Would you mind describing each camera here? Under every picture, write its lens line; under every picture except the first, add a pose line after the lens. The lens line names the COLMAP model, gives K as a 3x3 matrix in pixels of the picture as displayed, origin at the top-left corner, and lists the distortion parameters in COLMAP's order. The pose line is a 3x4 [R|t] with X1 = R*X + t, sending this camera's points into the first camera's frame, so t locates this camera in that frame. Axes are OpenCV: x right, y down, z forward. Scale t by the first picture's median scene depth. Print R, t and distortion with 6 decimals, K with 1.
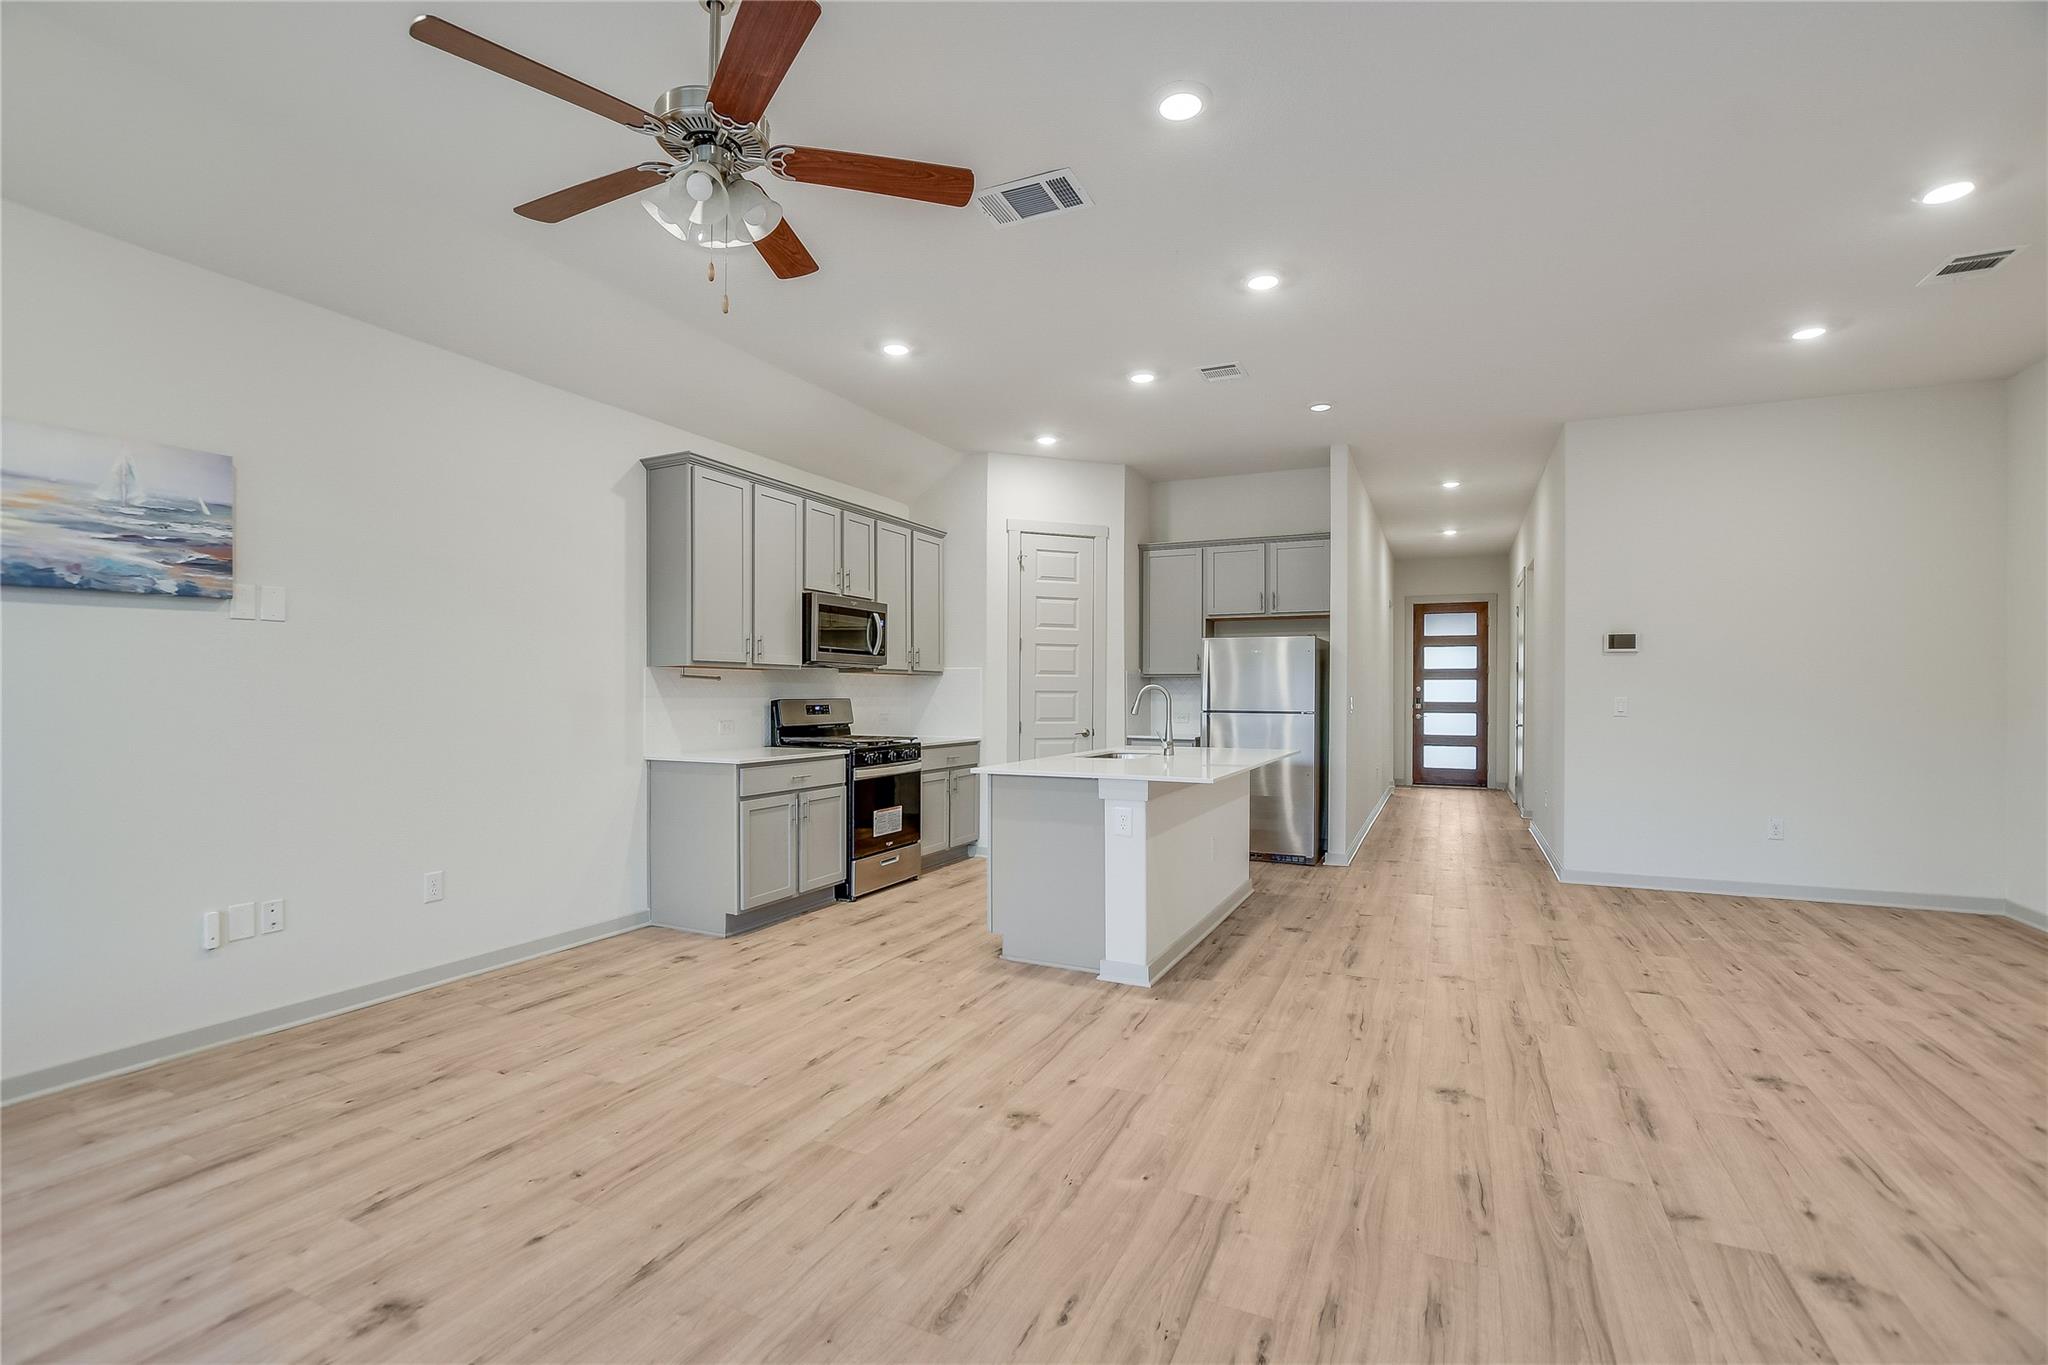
lens RADIAL K [[917.0, 0, 1009.8], [0, 917.0, 692.5], [0, 0, 1]] dist [-0.031305, 0.002386]
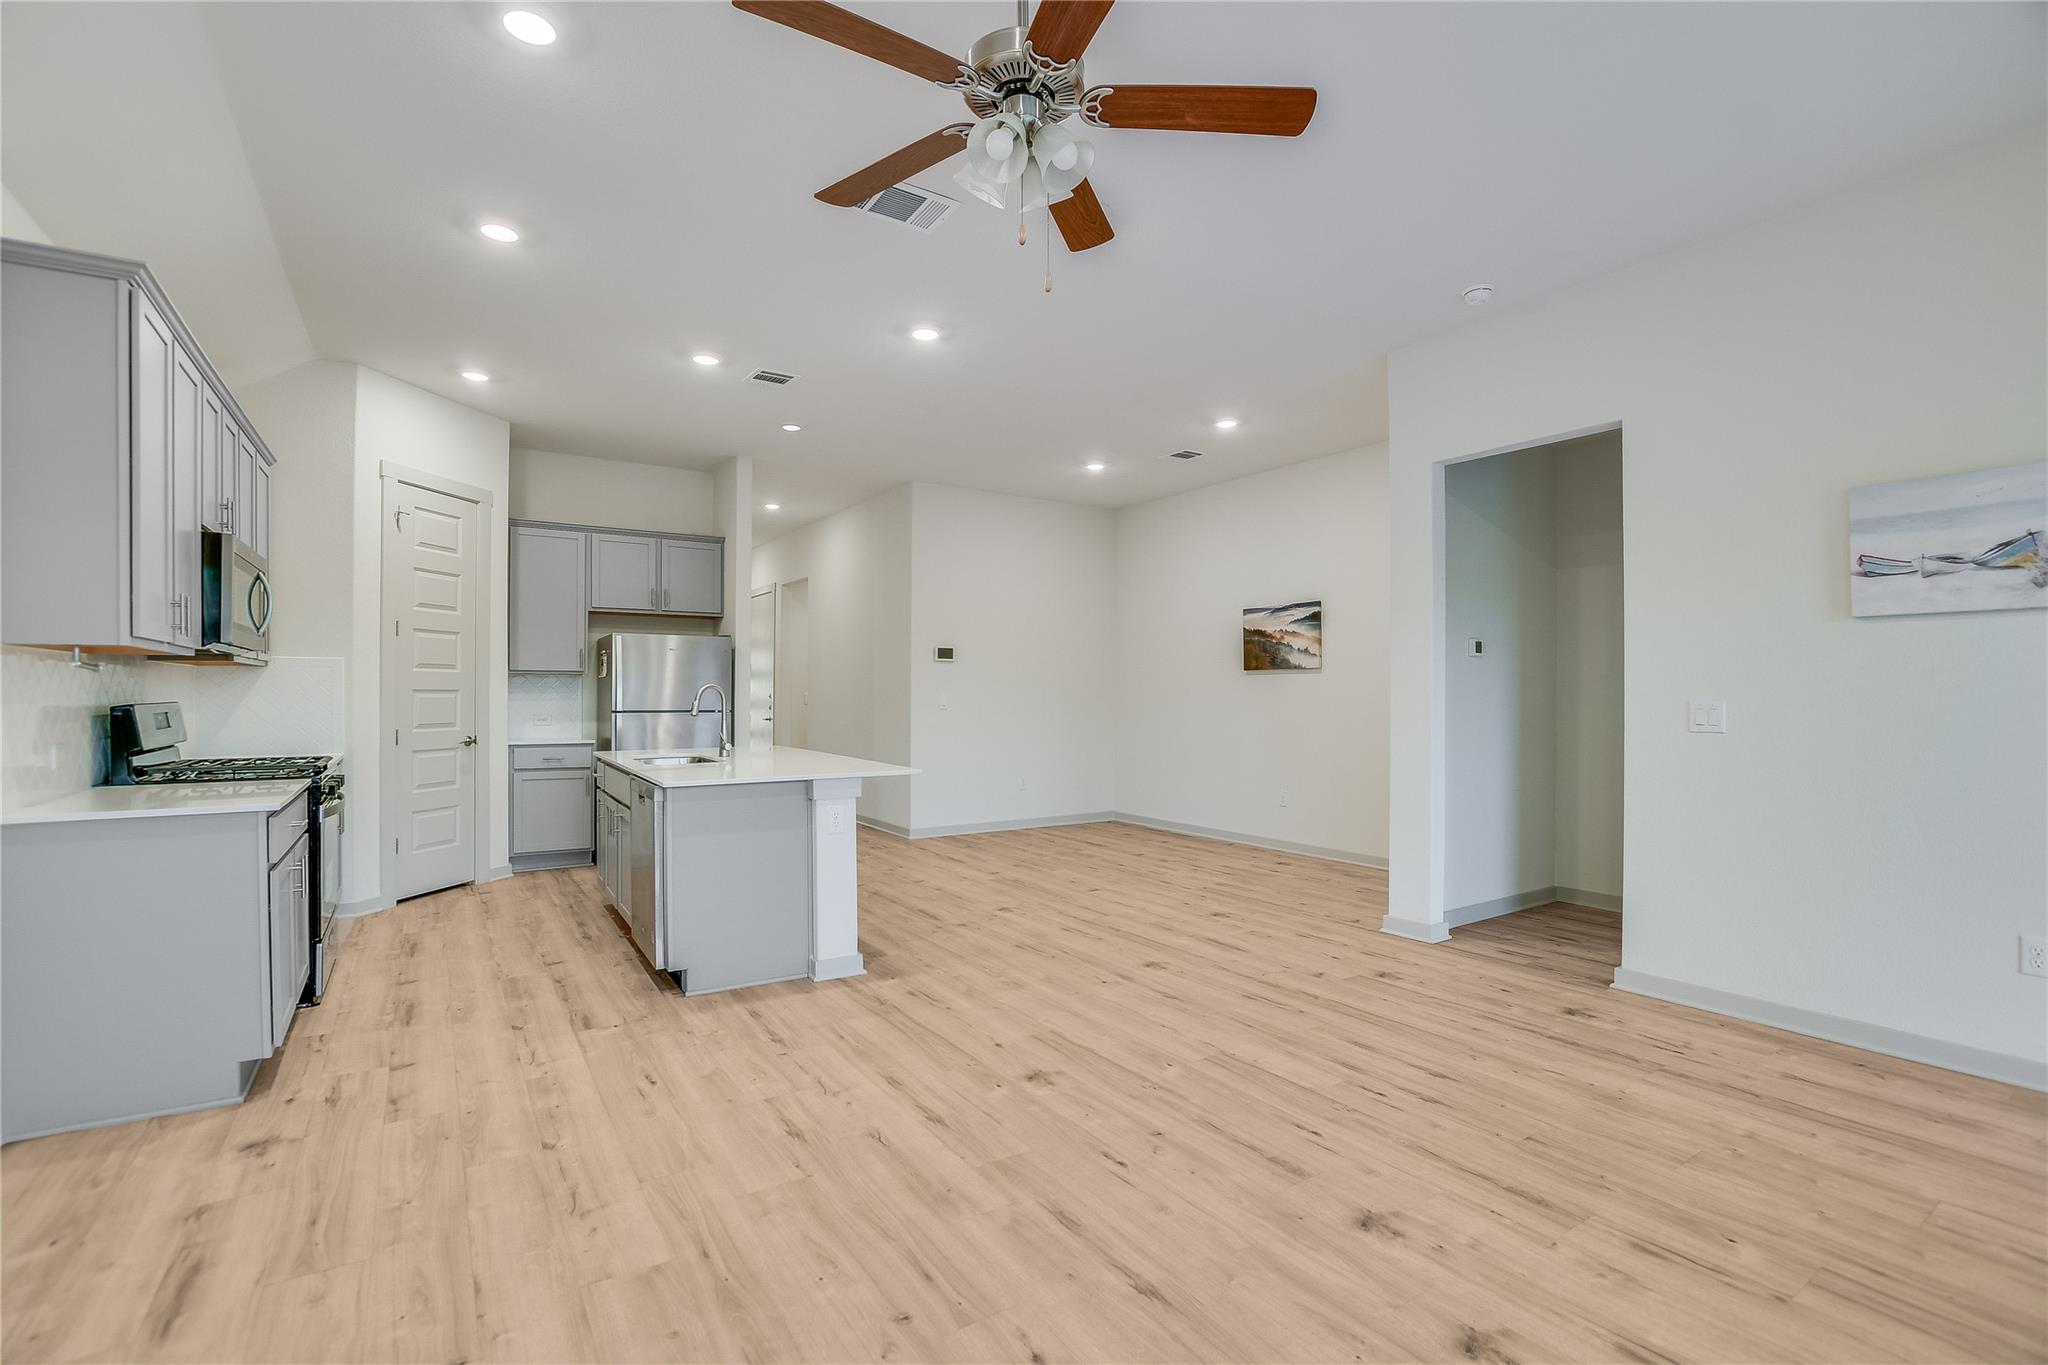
lens RADIAL K [[917.0, 0, 1017.6], [0, 917.0, 691.9], [0, 0, 1]] dist [-0.031305, 0.002386]
pose [[0.509420, 0.000319, 0.860518, -0.713143], [-0.001534, 0.999999, 0.000537, -0.001087], [-0.860517, -0.001593, 0.509419, 0.342082]]
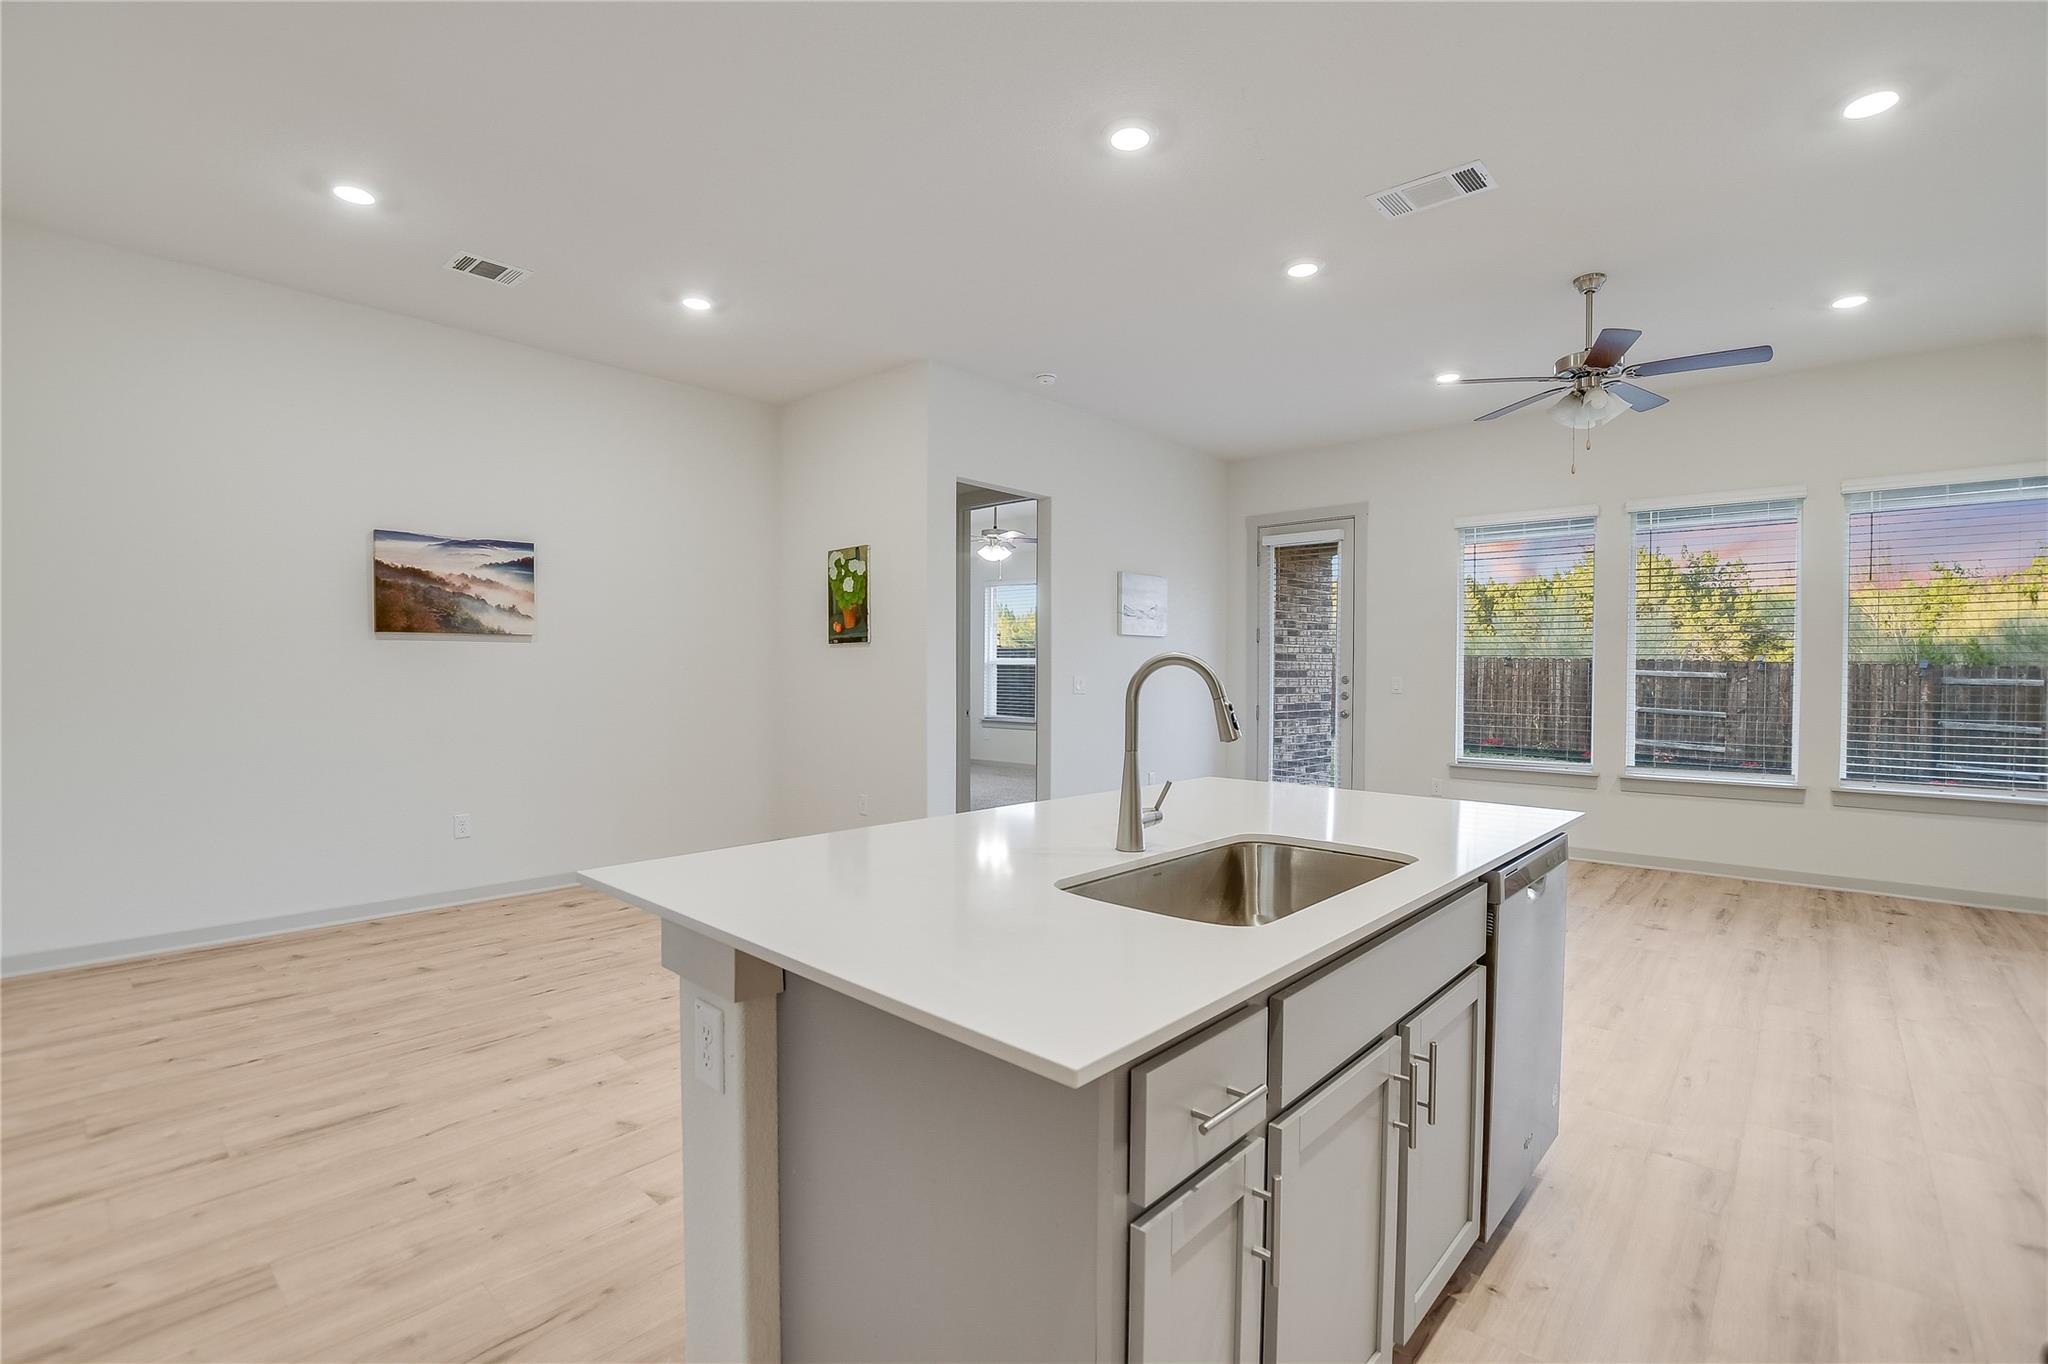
lens RADIAL K [[917.0, 0, 1021.1], [0, 917.0, 679.6], [0, 0, 1]] dist [-0.031305, 0.002386]
pose [[-0.964417, -0.008151, 0.264260, 0.169946], [-0.005435, 0.999925, 0.011006, -0.002339], [-0.264330, 0.009178, -0.964389, 1.928167]]
